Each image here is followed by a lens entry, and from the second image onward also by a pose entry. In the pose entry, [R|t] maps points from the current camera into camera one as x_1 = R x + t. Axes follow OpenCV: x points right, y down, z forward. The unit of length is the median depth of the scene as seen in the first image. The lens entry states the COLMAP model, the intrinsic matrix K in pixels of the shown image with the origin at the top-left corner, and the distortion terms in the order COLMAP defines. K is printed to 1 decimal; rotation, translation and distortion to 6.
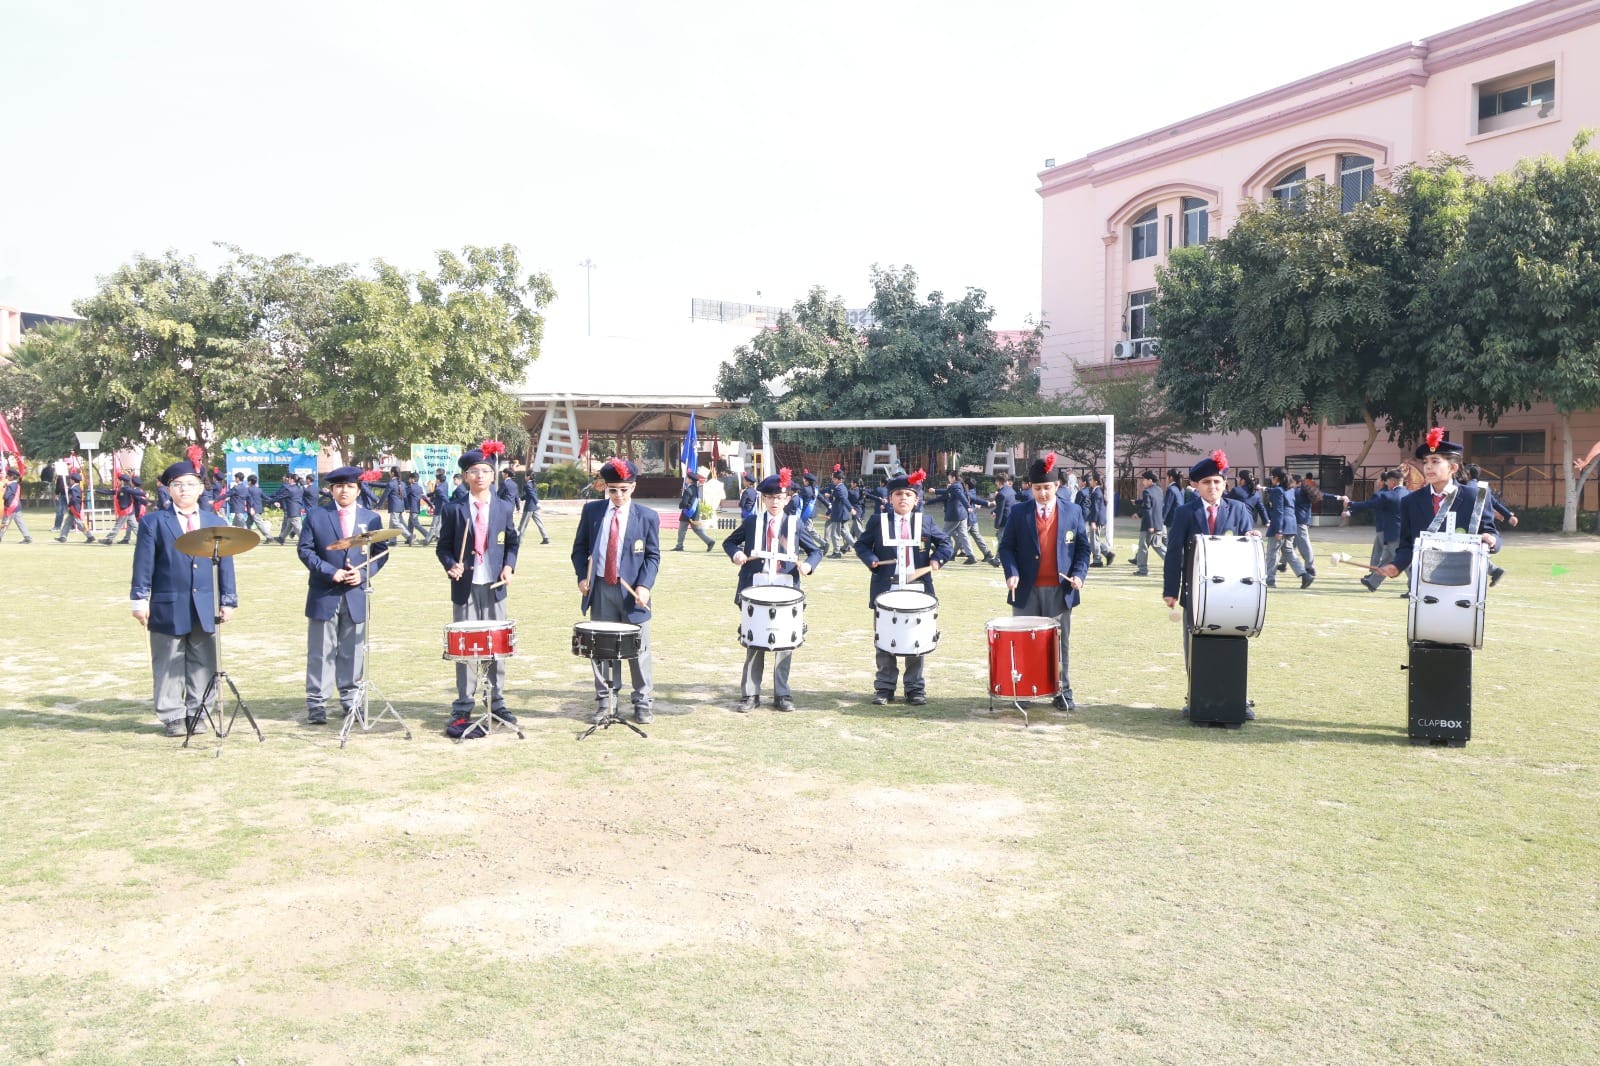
lens RADIAL K [[1326.9, 0, 800.0], [0, 1326.9, 533.0], [0, 0, 1]] dist [0.021284, -0.003897]
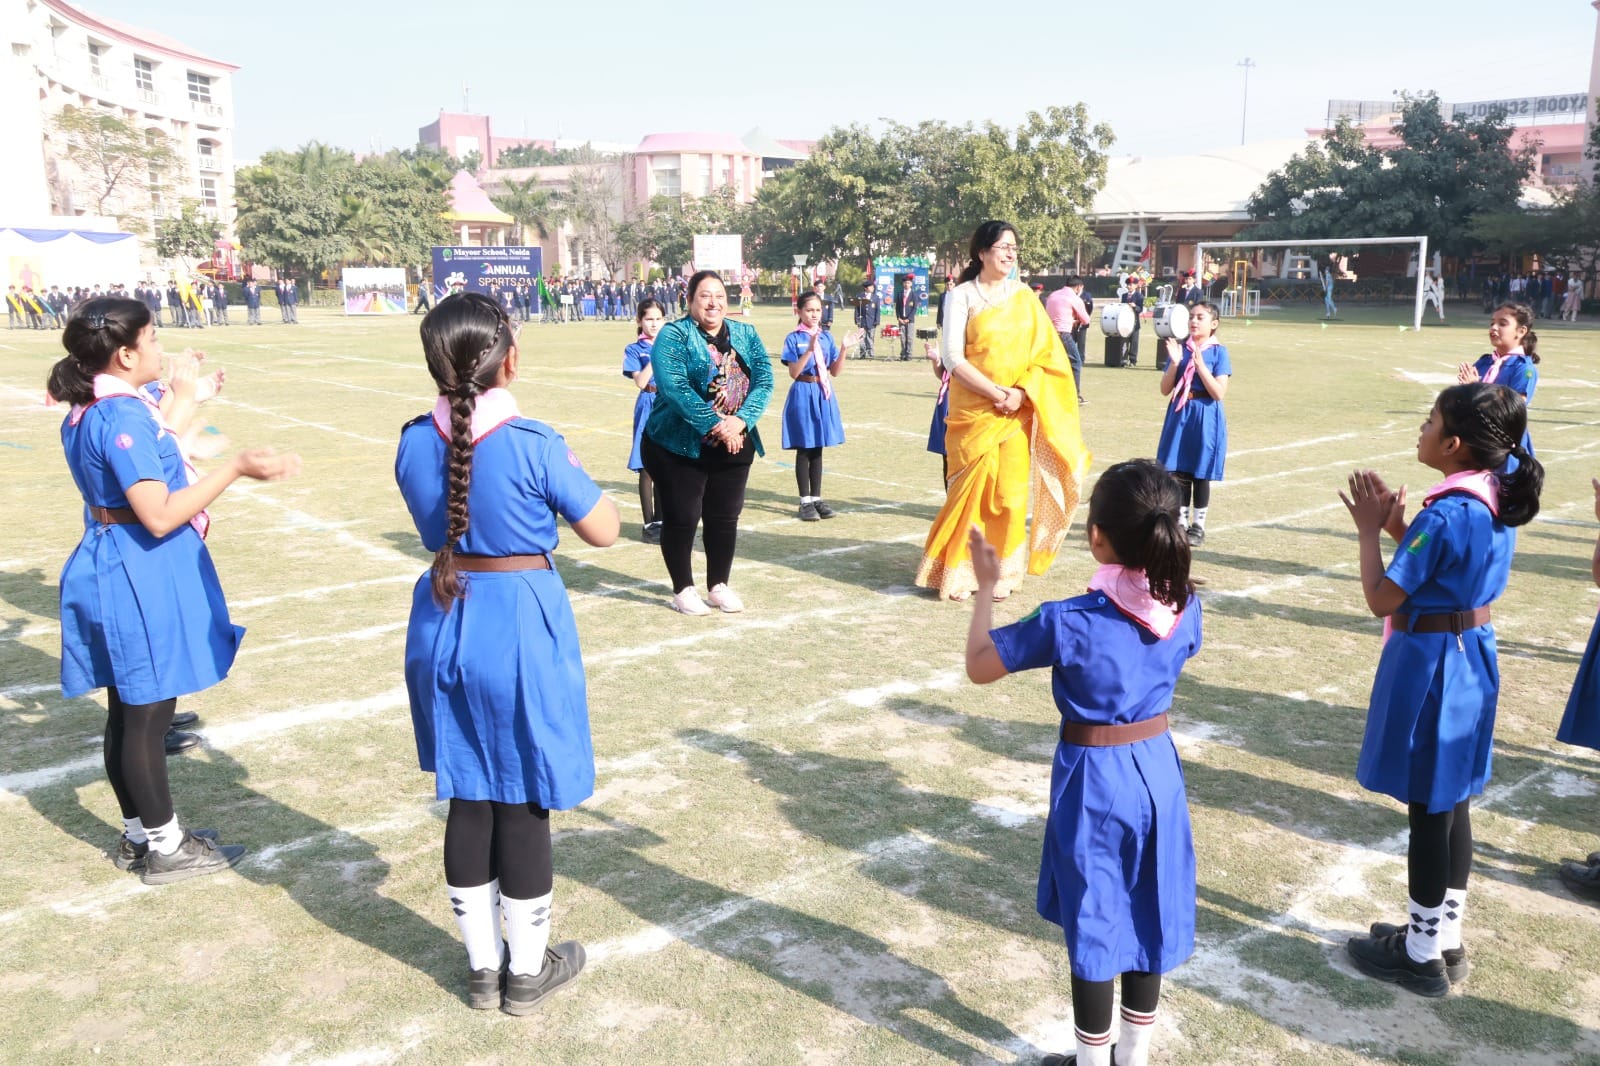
lens RADIAL K [[1326.9, 0, 800.0], [0, 1326.9, 533.0], [0, 0, 1]] dist [0.021284, -0.003897]
pose [[0.879538, 0.087063, -0.467796, 0.194638], [-0.017673, 0.988417, 0.150730, 0.012686], [0.475501, -0.124305, 0.870889, -0.346944]]
